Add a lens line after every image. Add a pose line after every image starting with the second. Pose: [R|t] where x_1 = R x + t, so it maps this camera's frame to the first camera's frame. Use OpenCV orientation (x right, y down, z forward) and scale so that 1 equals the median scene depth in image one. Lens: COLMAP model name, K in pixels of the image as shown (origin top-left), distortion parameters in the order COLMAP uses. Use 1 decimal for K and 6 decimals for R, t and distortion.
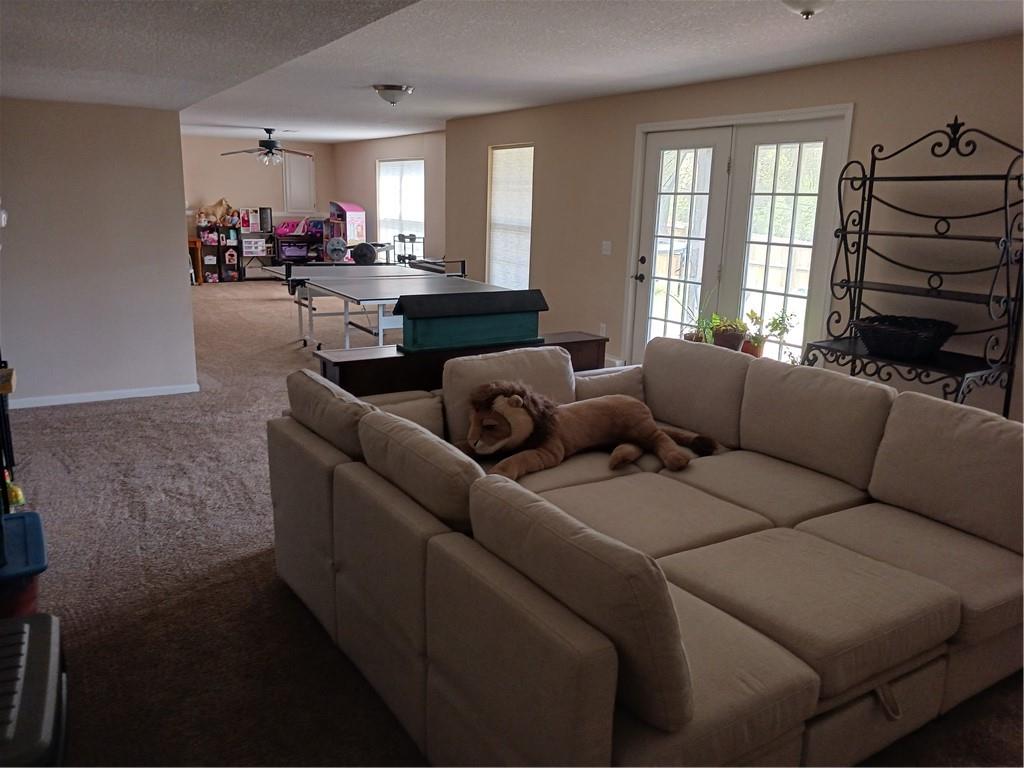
lens RADIAL K [[798.9, 0, 512.0], [0, 798.9, 384.0], [0, 0, 1]] dist [0.076082, -0.099090]
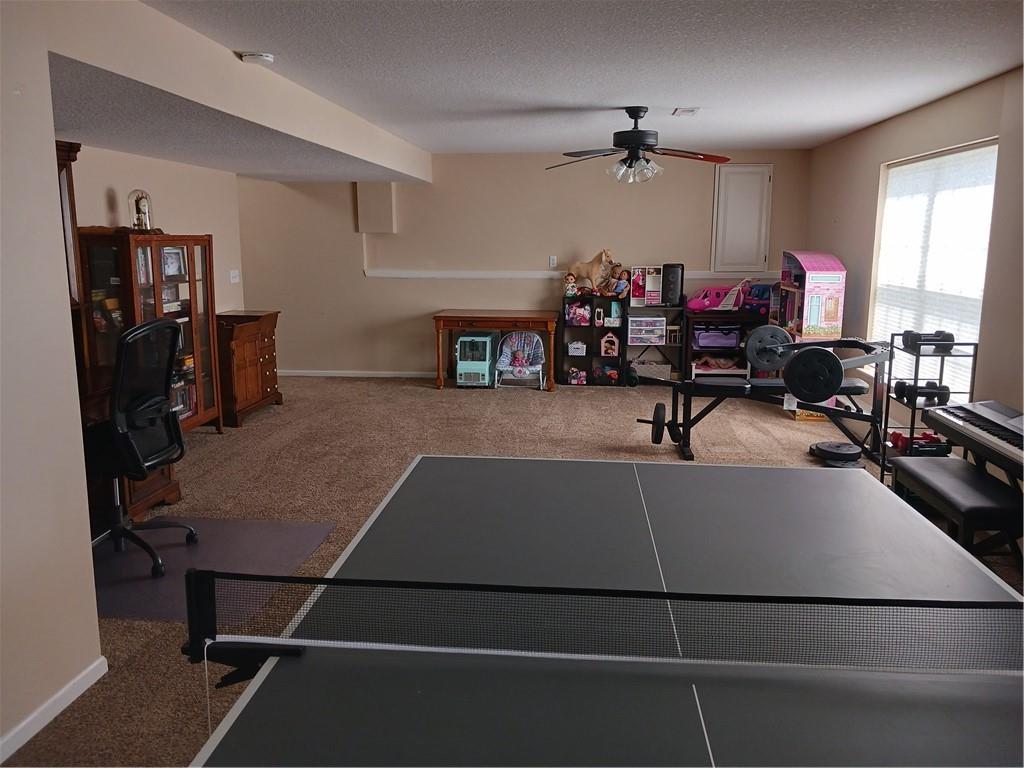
lens RADIAL K [[798.9, 0, 512.0], [0, 798.9, 384.0], [0, 0, 1]] dist [0.076082, -0.099090]
pose [[0.806693, 0.083944, -0.584978, -0.051910], [-0.117368, 0.992900, -0.019372, -0.108872], [0.579199, 0.084285, 0.810817, 0.471947]]
